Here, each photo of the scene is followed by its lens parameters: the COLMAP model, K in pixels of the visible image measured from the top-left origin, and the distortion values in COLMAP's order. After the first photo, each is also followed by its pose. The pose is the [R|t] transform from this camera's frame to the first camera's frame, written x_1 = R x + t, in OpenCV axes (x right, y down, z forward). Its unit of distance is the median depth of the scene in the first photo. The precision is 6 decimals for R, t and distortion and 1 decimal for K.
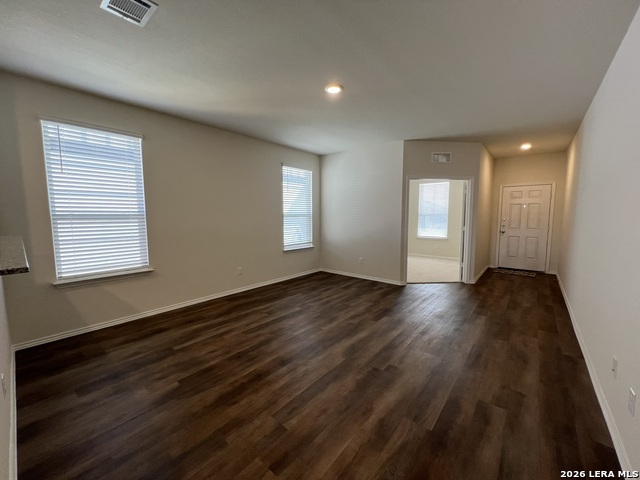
lens RADIAL K [[254.4, 0, 320.0], [0, 254.4, 240.0], [0, 0, 1]] dist [-0.003013, 0.000266]
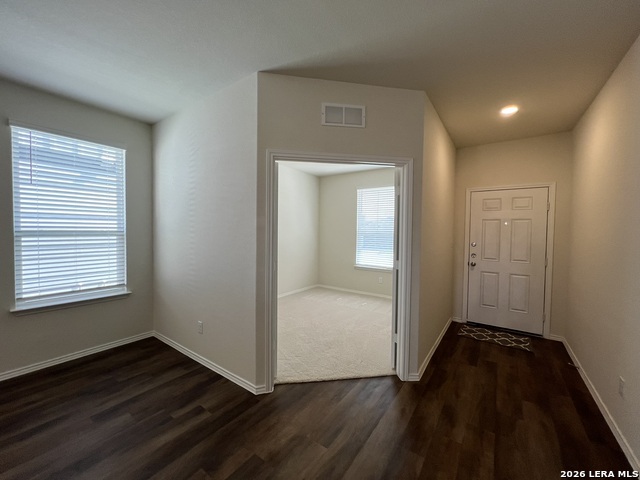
lens RADIAL K [[254.9, 0, 320.0], [0, 254.9, 240.0], [0, 0, 1]] dist [-0.000753, -0.000007]
pose [[0.996686, 0.012391, 0.080397, 0.324551], [-0.007575, 0.998174, -0.059929, -0.054457], [-0.080993, 0.059122, 0.994960, 0.445247]]
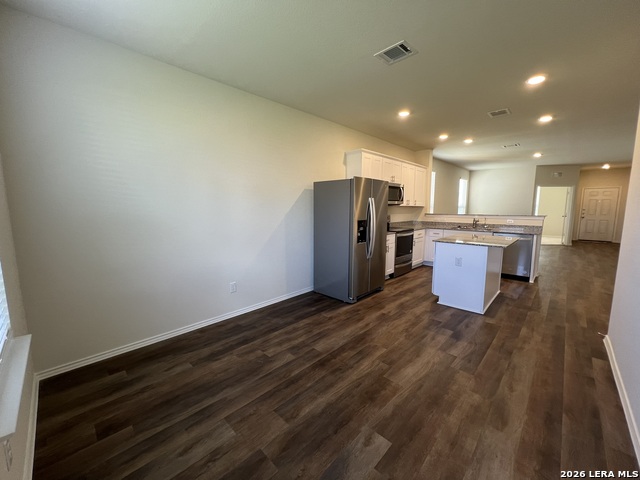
lens RADIAL K [[254.4, 0, 320.0], [0, 254.4, 240.0], [0, 0, 1]] dist [-0.003013, 0.000266]
pose [[0.997447, 0.006948, -0.071074, -0.869895], [-0.004743, 0.999504, 0.031136, 0.074606], [0.071255, -0.030719, 0.996985, -0.757335]]
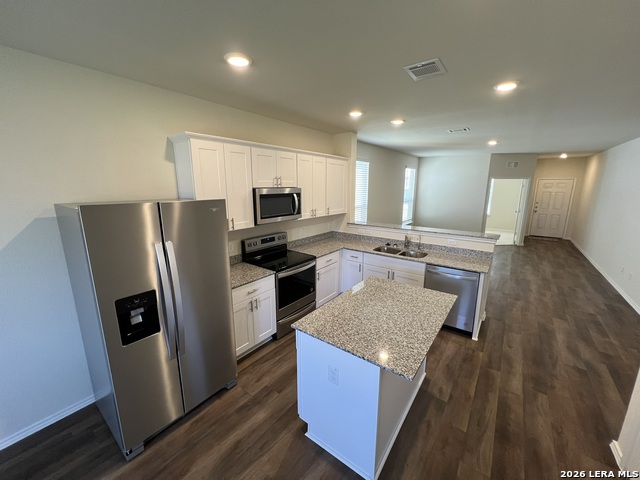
lens RADIAL K [[254.4, 0, 320.0], [0, 254.4, 240.0], [0, 0, 1]] dist [-0.003013, 0.000266]
pose [[0.998853, -0.010136, 0.046790, -0.626075], [0.004714, 0.993404, 0.114569, -0.042684], [-0.047643, -0.114217, 0.992313, -0.430214]]
